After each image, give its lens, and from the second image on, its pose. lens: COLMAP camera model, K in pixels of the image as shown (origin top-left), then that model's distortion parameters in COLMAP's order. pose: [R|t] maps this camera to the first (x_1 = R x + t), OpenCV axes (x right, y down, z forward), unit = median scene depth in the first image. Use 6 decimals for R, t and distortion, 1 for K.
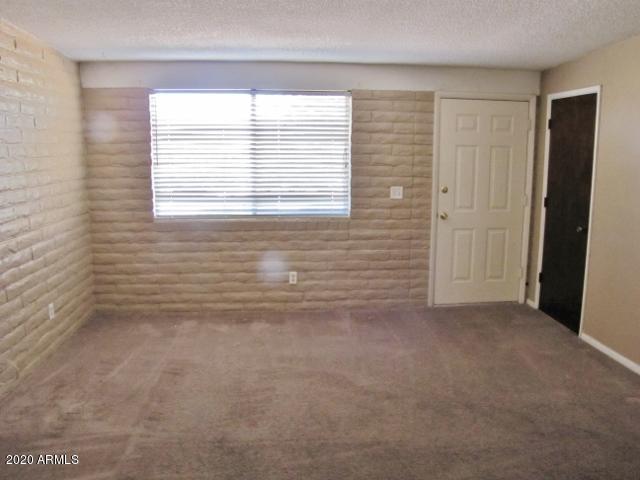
lens RADIAL K [[532.4, 0, 321.1], [0, 532.4, 237.2], [0, 0, 1]] dist [-0.099666, 0.060235]
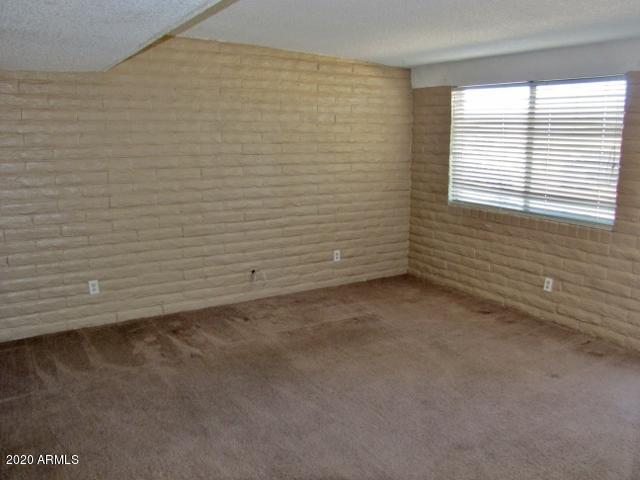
lens RADIAL K [[532.4, 0, 321.2], [0, 532.4, 243.6], [0, 0, 1]] dist [-0.099666, 0.060235]
pose [[0.485655, 0.183600, -0.854652, 0.539889], [-0.156239, 0.980183, 0.121784, -0.044186], [0.860075, 0.074385, 0.504716, 0.206698]]
